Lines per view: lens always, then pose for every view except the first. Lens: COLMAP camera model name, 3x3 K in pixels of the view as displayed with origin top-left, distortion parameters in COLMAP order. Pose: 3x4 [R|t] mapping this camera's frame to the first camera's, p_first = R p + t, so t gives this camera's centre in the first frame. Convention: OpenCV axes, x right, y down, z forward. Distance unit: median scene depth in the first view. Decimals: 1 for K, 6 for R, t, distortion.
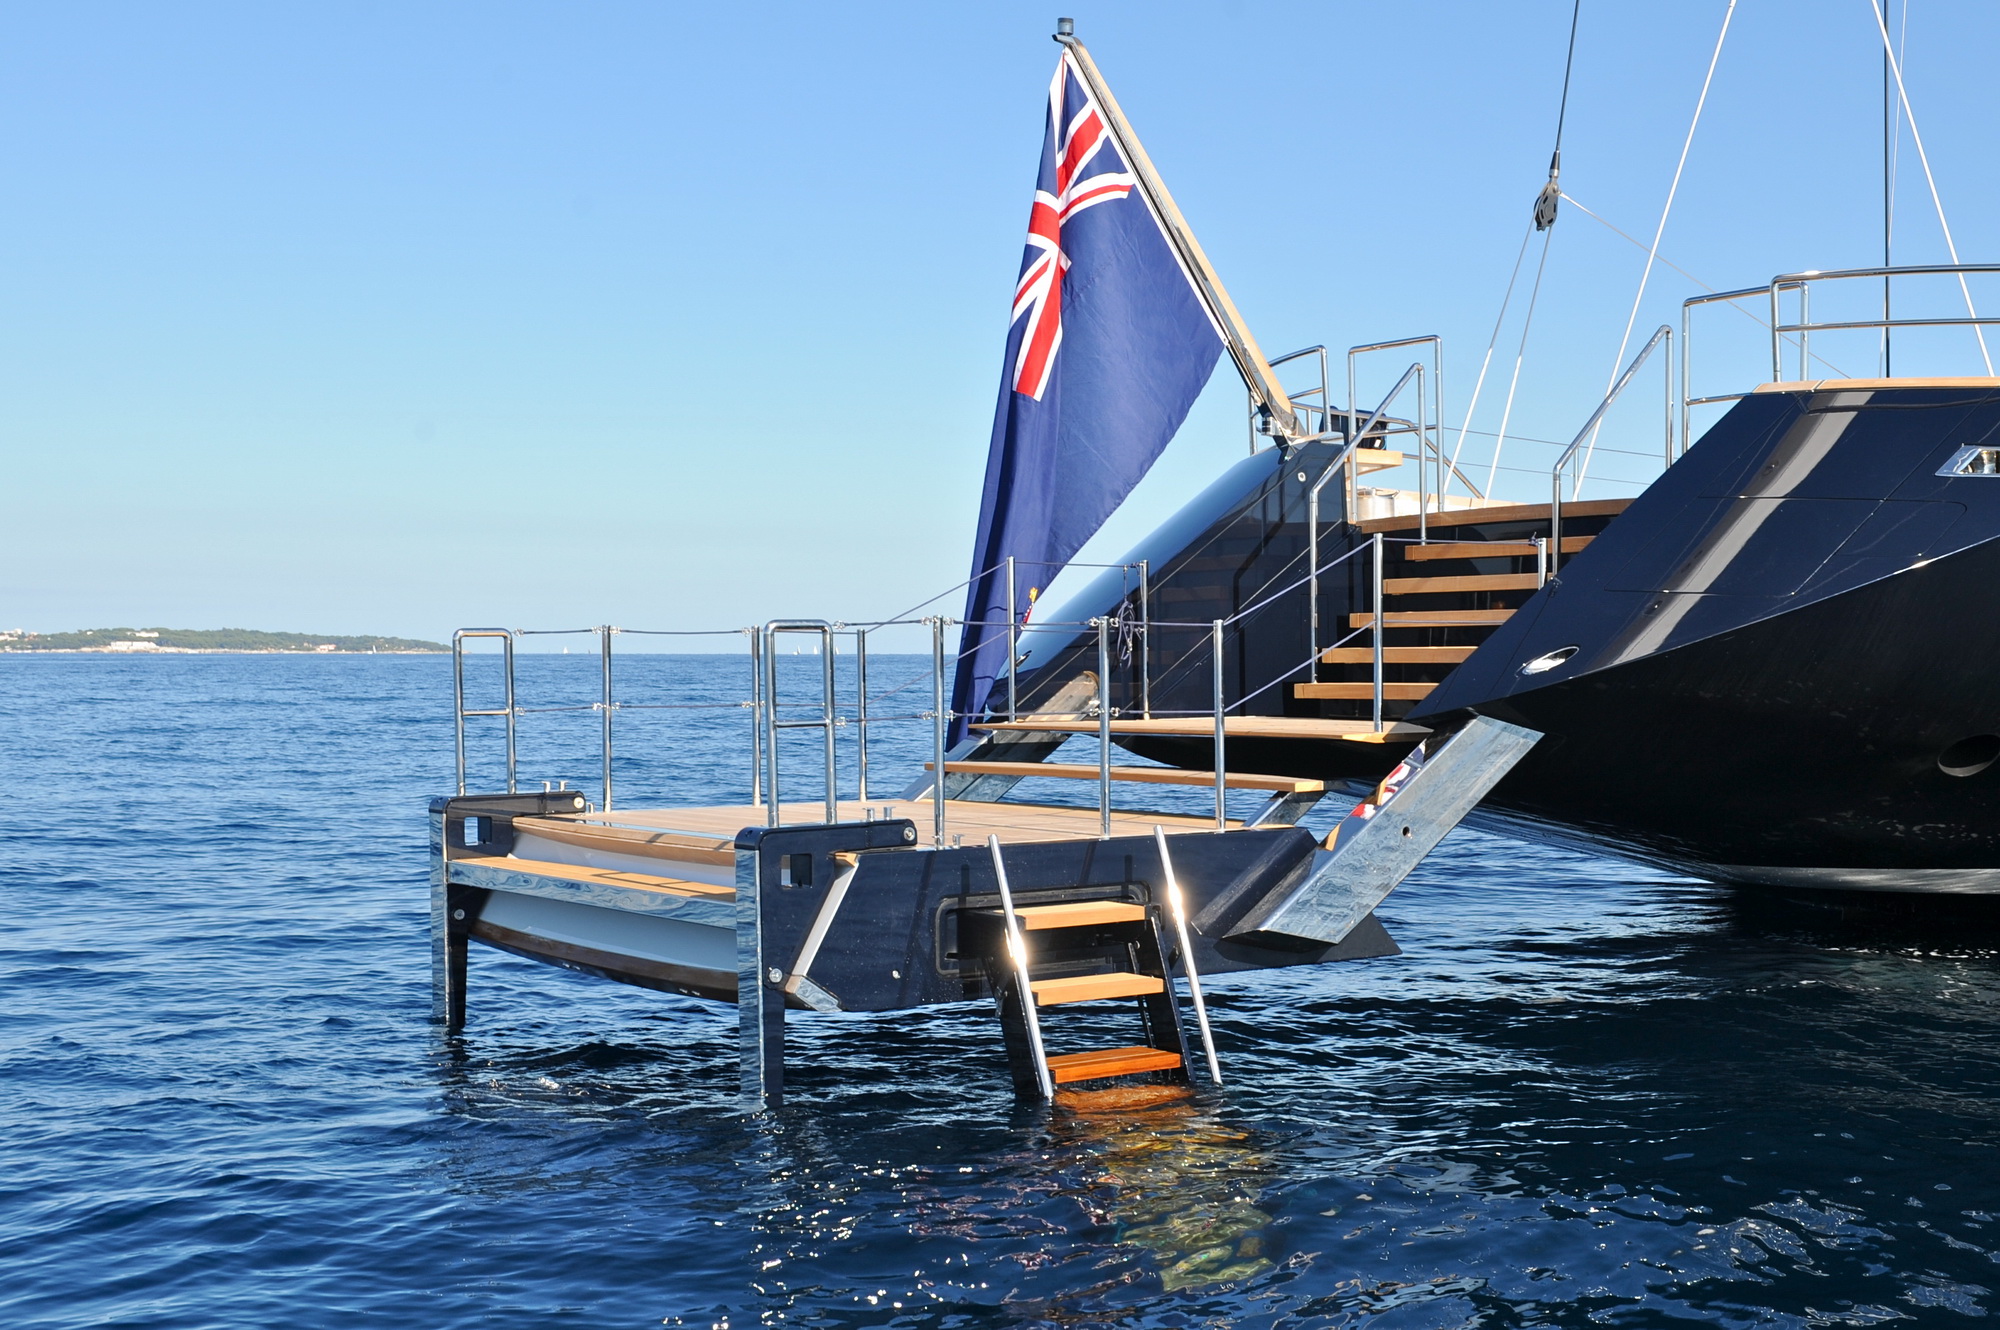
lens RADIAL K [[2109.3, 0, 1009.2], [0, 2109.3, 662.6], [0, 0, 1]] dist [-0.038164, 0.000000]
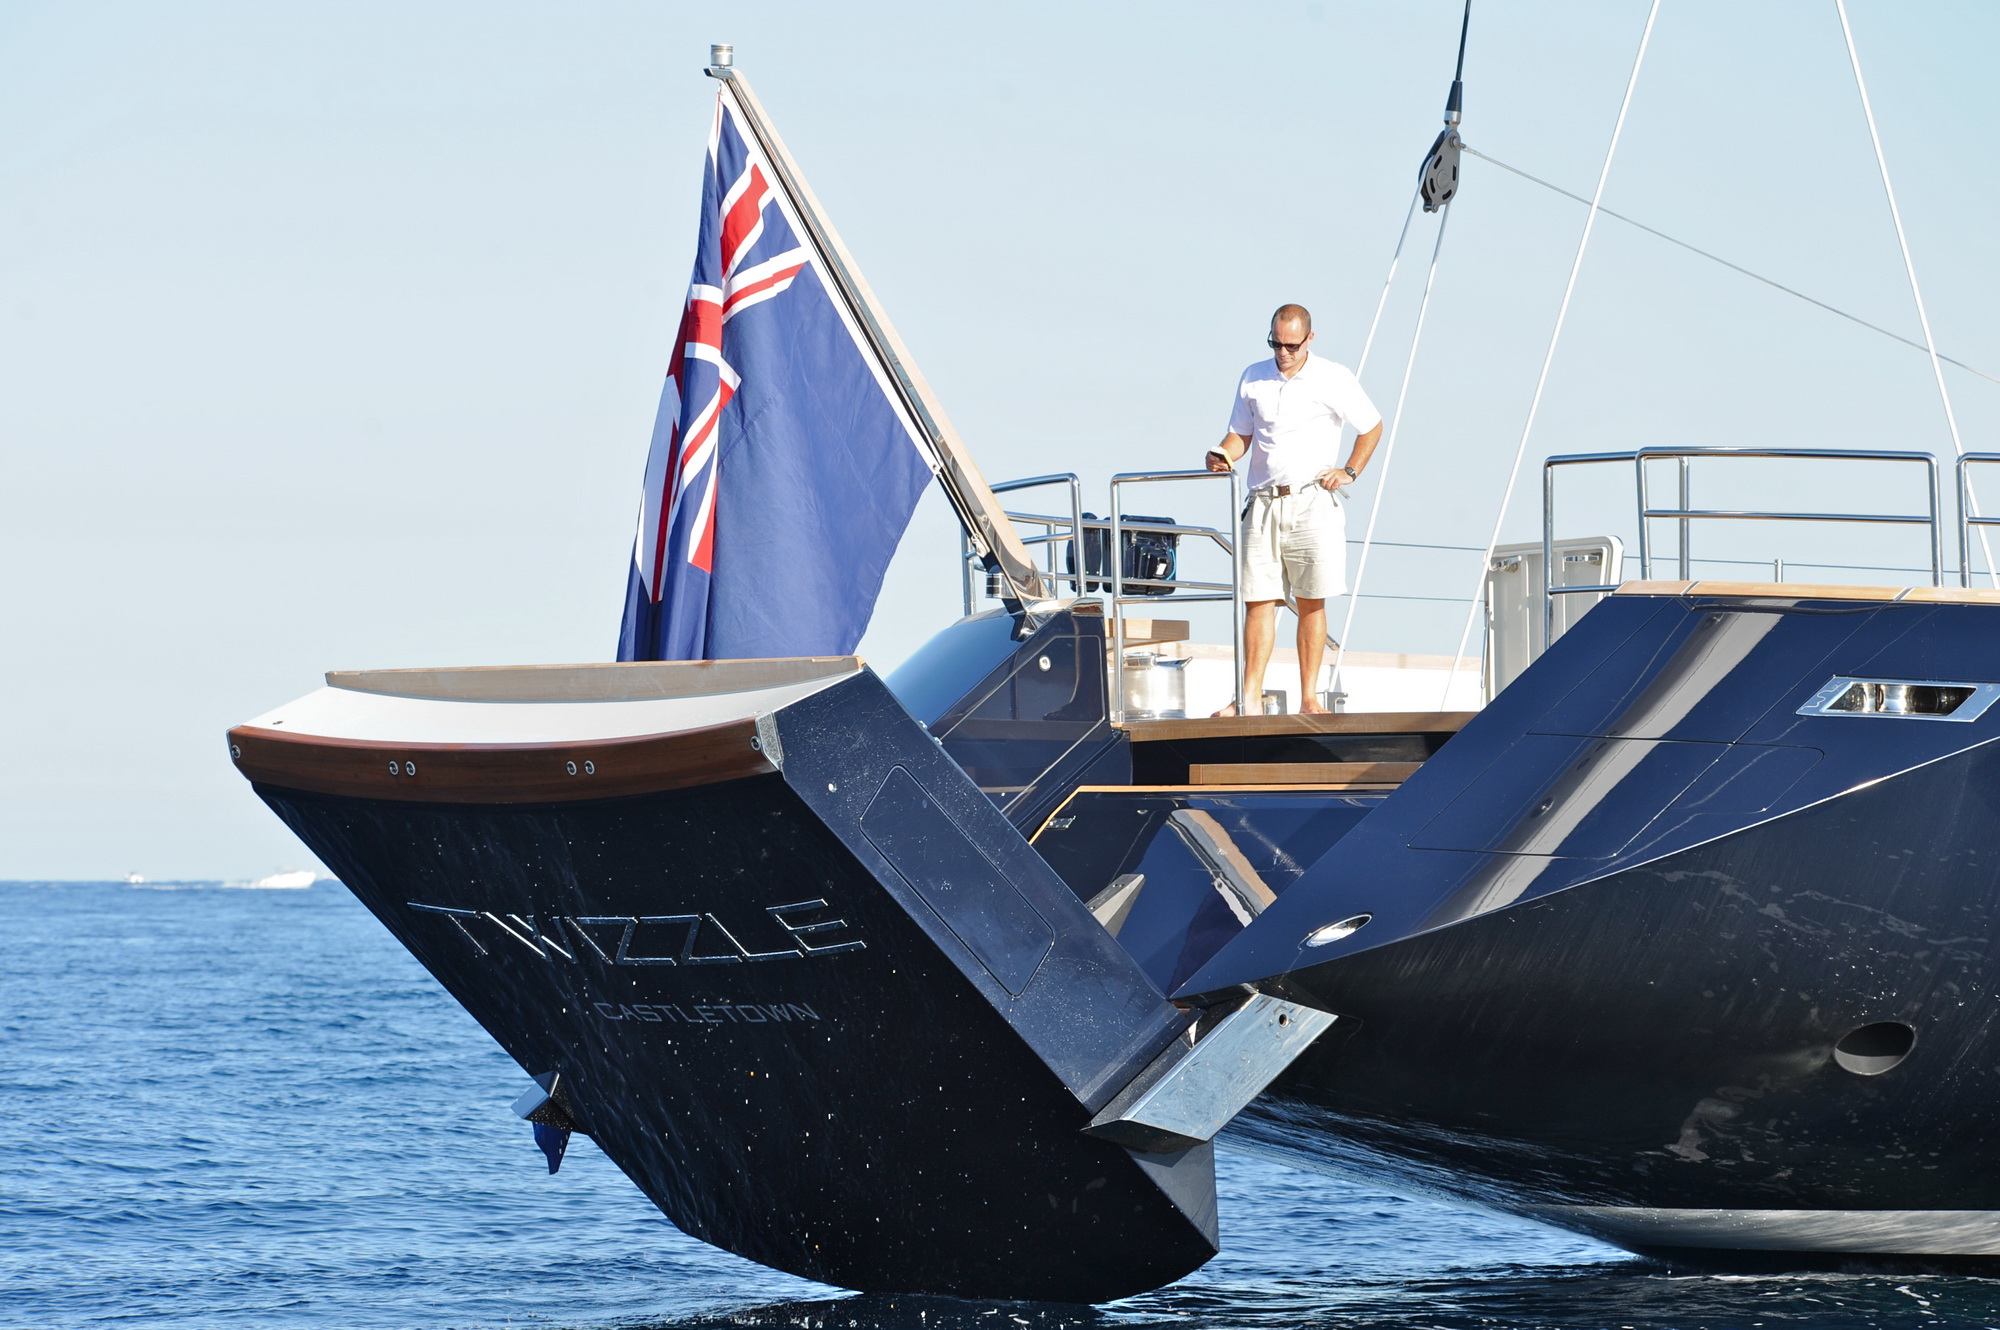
lens RADIAL K [[10651.1, 0, 999.3], [0, 10651.1, 665.2], [0, 0, 1]] dist [6.092410, 0.000000]
pose [[0.989408, -0.004118, 0.145102, -0.386405], [0.007516, 0.999710, -0.022879, -0.007171], [-0.144966, 0.023727, 0.989152, -2.476347]]
